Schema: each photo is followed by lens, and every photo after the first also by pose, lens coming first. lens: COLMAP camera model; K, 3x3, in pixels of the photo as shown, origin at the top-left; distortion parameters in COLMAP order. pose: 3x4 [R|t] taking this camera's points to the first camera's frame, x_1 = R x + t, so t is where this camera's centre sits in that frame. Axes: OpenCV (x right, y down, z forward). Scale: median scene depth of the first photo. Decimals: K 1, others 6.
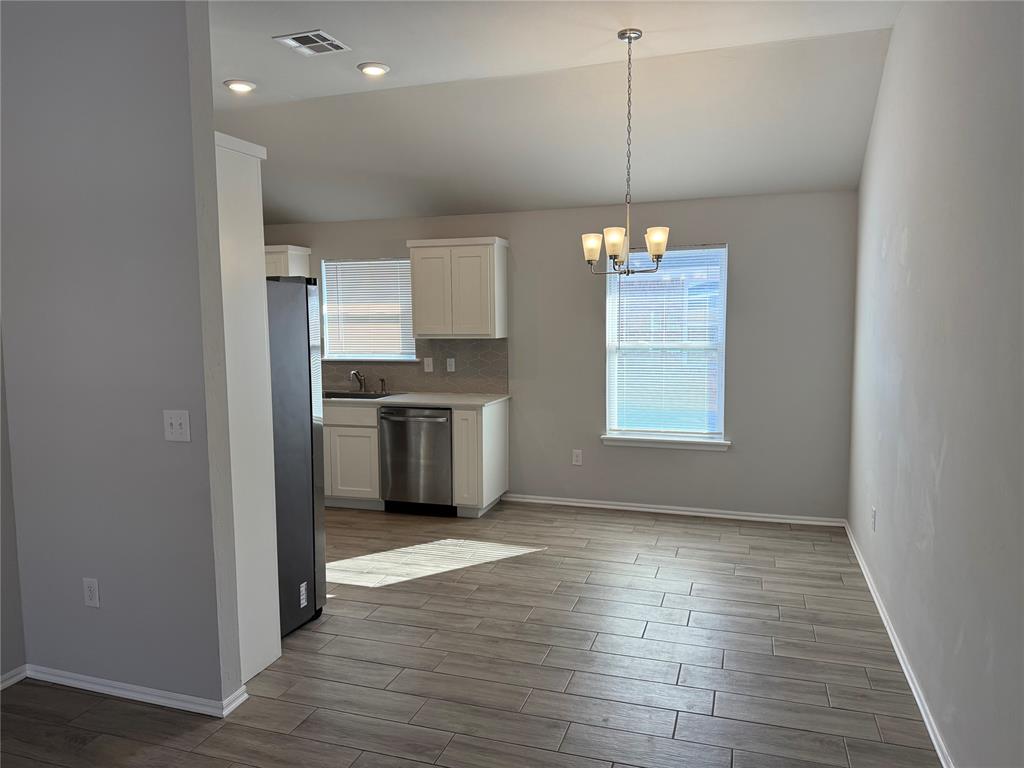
lens RADIAL K [[724.3, 0, 511.5], [0, 724.3, 383.1], [0, 0, 1]] dist [-0.005765, -0.003478]
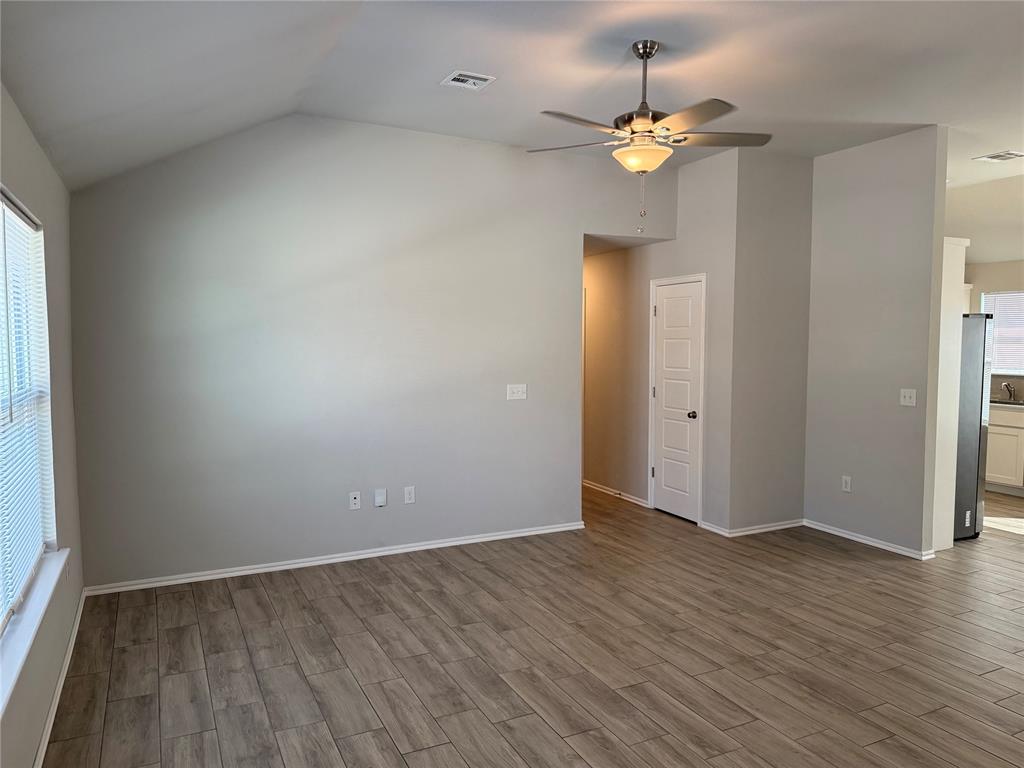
lens RADIAL K [[724.3, 0, 511.5], [0, 724.3, 384.2], [0, 0, 1]] dist [-0.005765, -0.003478]
pose [[0.705228, 0.058621, -0.706553, 0.098203], [-0.074618, 0.997178, 0.008255, 0.066158], [0.705043, 0.046900, 0.707612, -0.792840]]
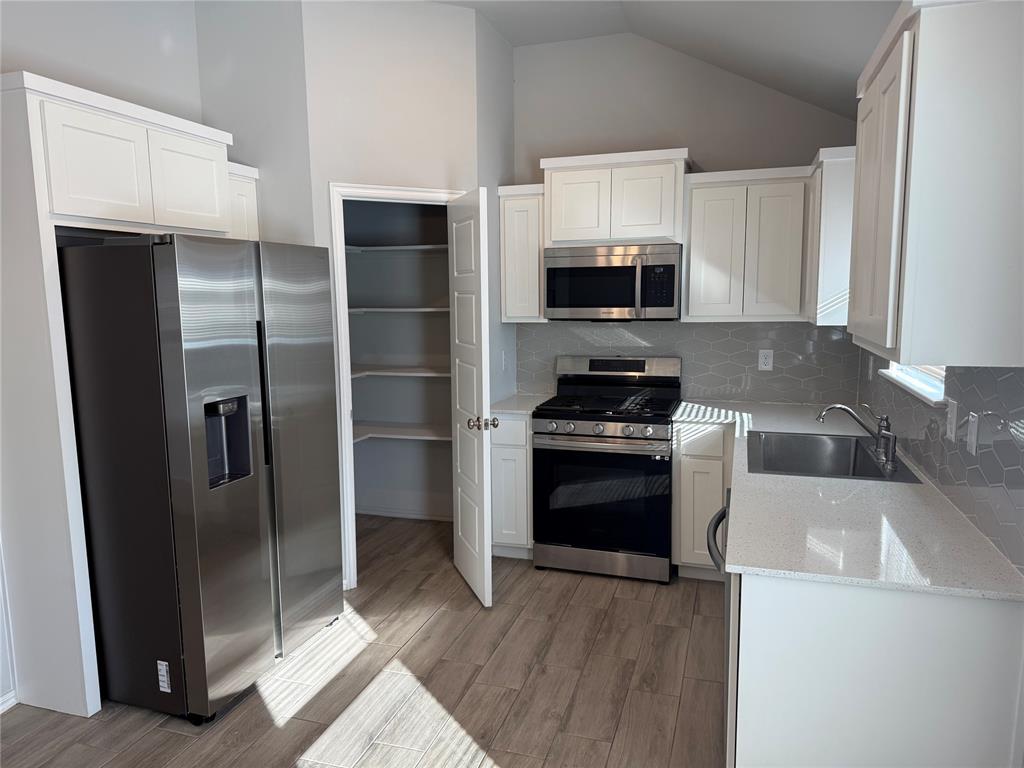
lens RADIAL K [[724.3, 0, 511.5], [0, 724.3, 386.1], [0, 0, 1]] dist [-0.005765, -0.003478]
pose [[0.015254, 0.137400, -0.990398, 0.414570], [-0.084606, 0.987139, 0.135644, -0.134248], [0.996298, 0.081724, 0.026683, 1.311237]]
